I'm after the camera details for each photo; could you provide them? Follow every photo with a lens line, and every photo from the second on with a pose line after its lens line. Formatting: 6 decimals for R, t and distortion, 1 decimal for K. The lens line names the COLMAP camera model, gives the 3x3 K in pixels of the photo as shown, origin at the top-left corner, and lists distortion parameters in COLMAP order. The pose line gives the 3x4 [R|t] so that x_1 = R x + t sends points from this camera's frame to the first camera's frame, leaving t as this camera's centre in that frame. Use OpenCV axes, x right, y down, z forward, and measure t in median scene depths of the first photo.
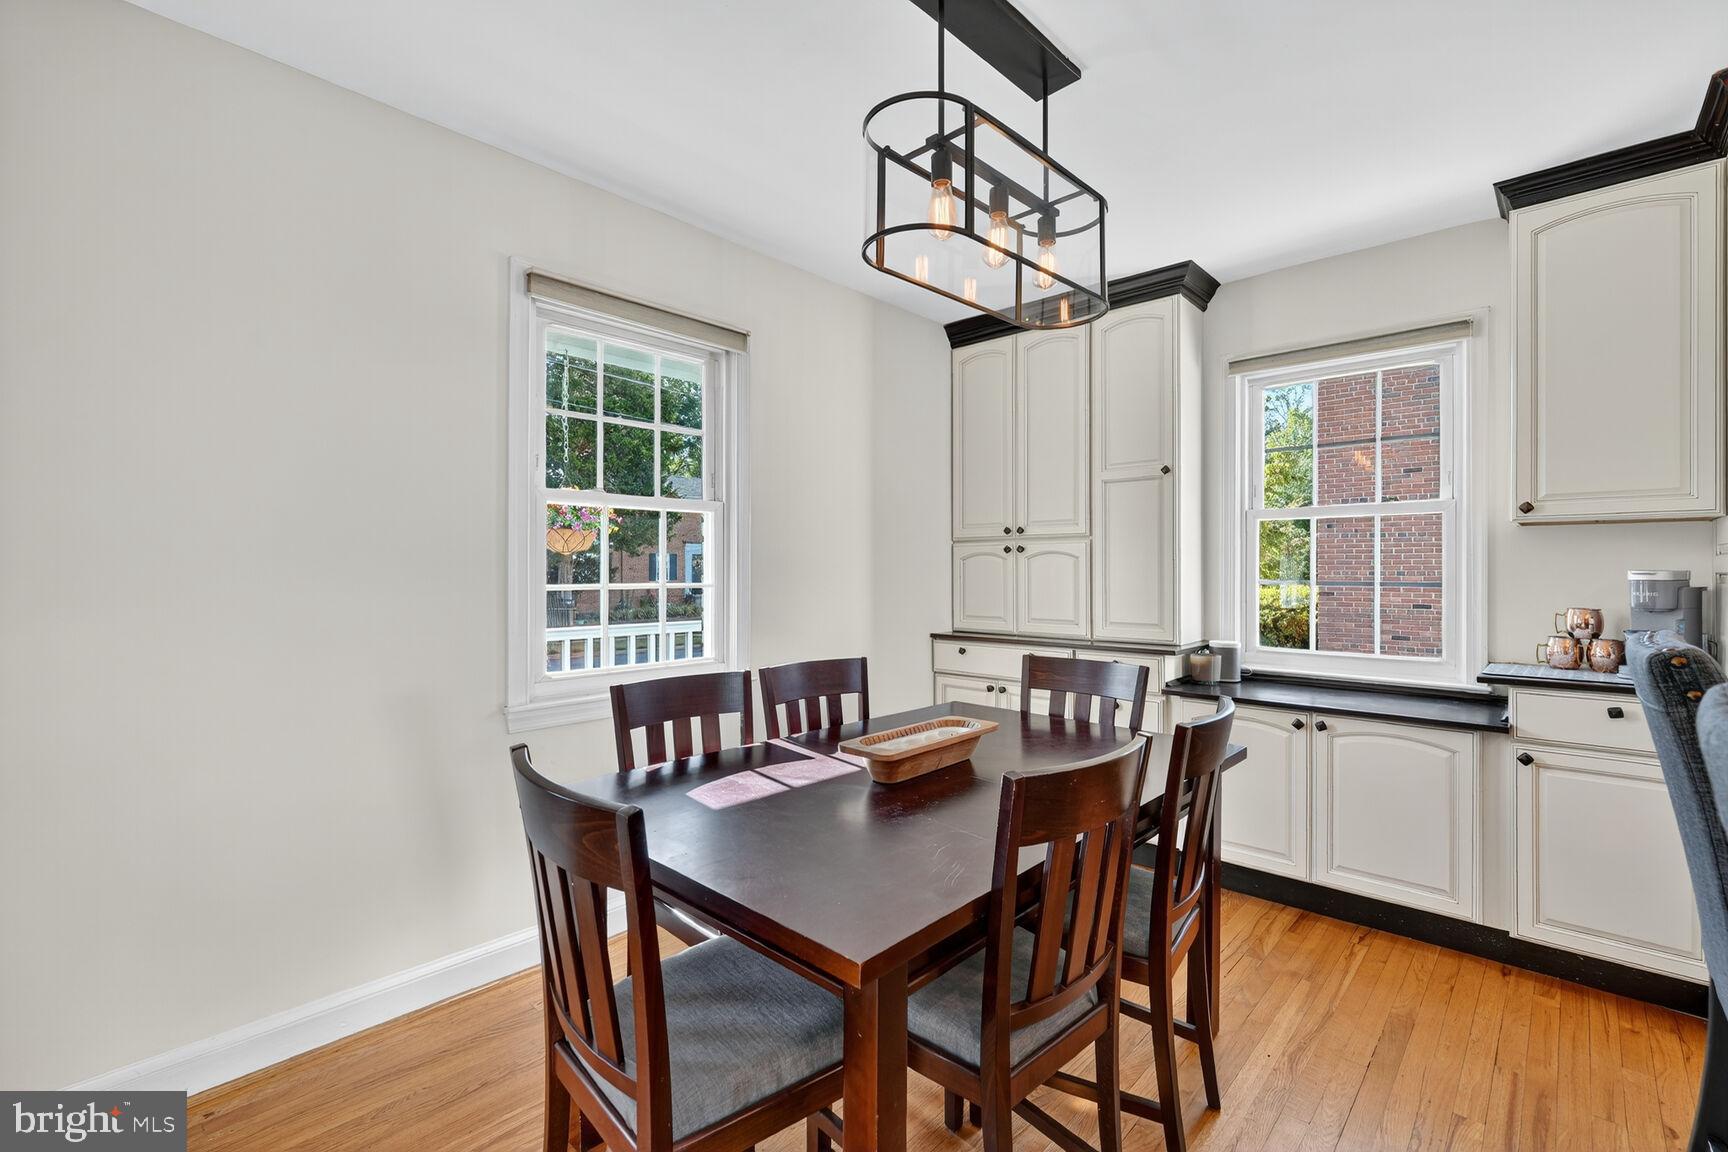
lens RADIAL K [[754.3, 0, 863.6], [0, 754.3, 564.1], [0, 0, 1]] dist [0.000199, -0.000038]
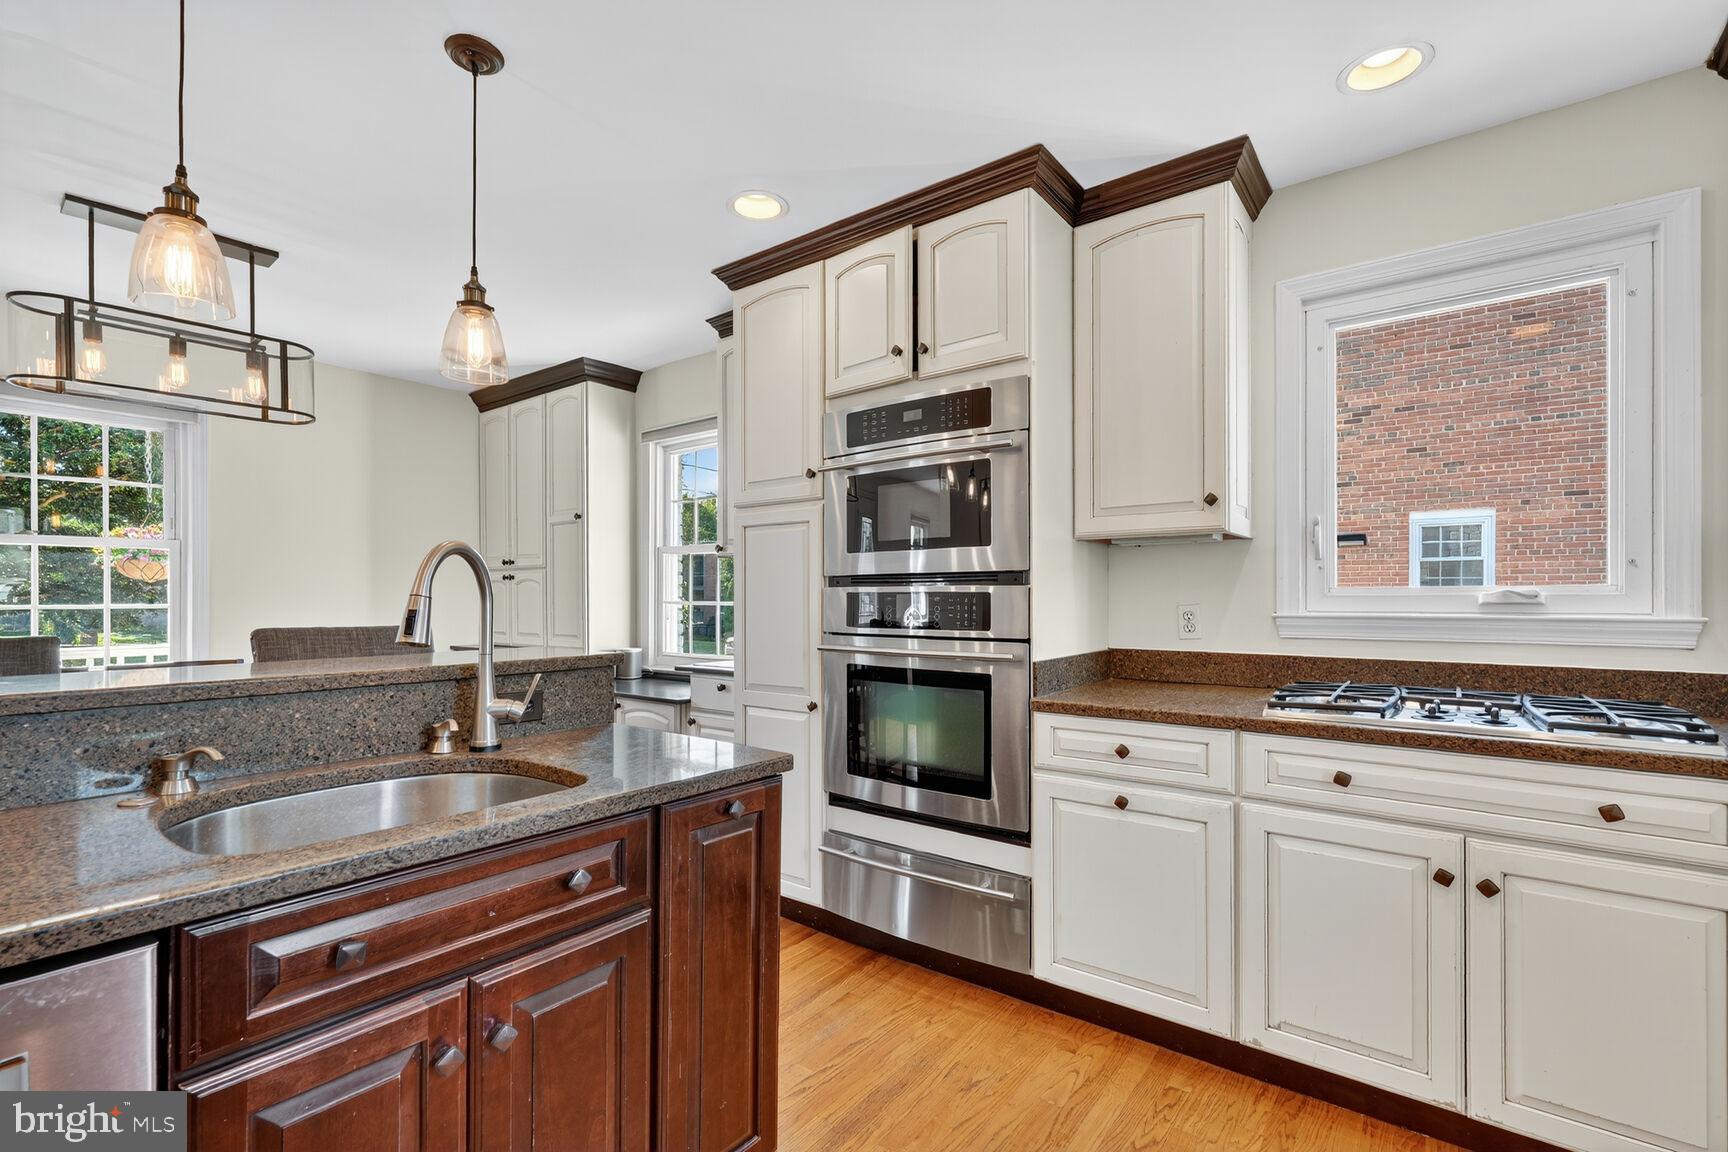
lens RADIAL K [[757.0, 0, 867.0], [0, 757.0, 594.8], [0, 0, 1]] dist [0.001267, -0.000087]
pose [[0.995054, -0.000754, 0.099329, 0.968539], [0.000743, 1.000000, 0.000146, 0.012835], [-0.099329, -0.000071, 0.995055, -0.444477]]
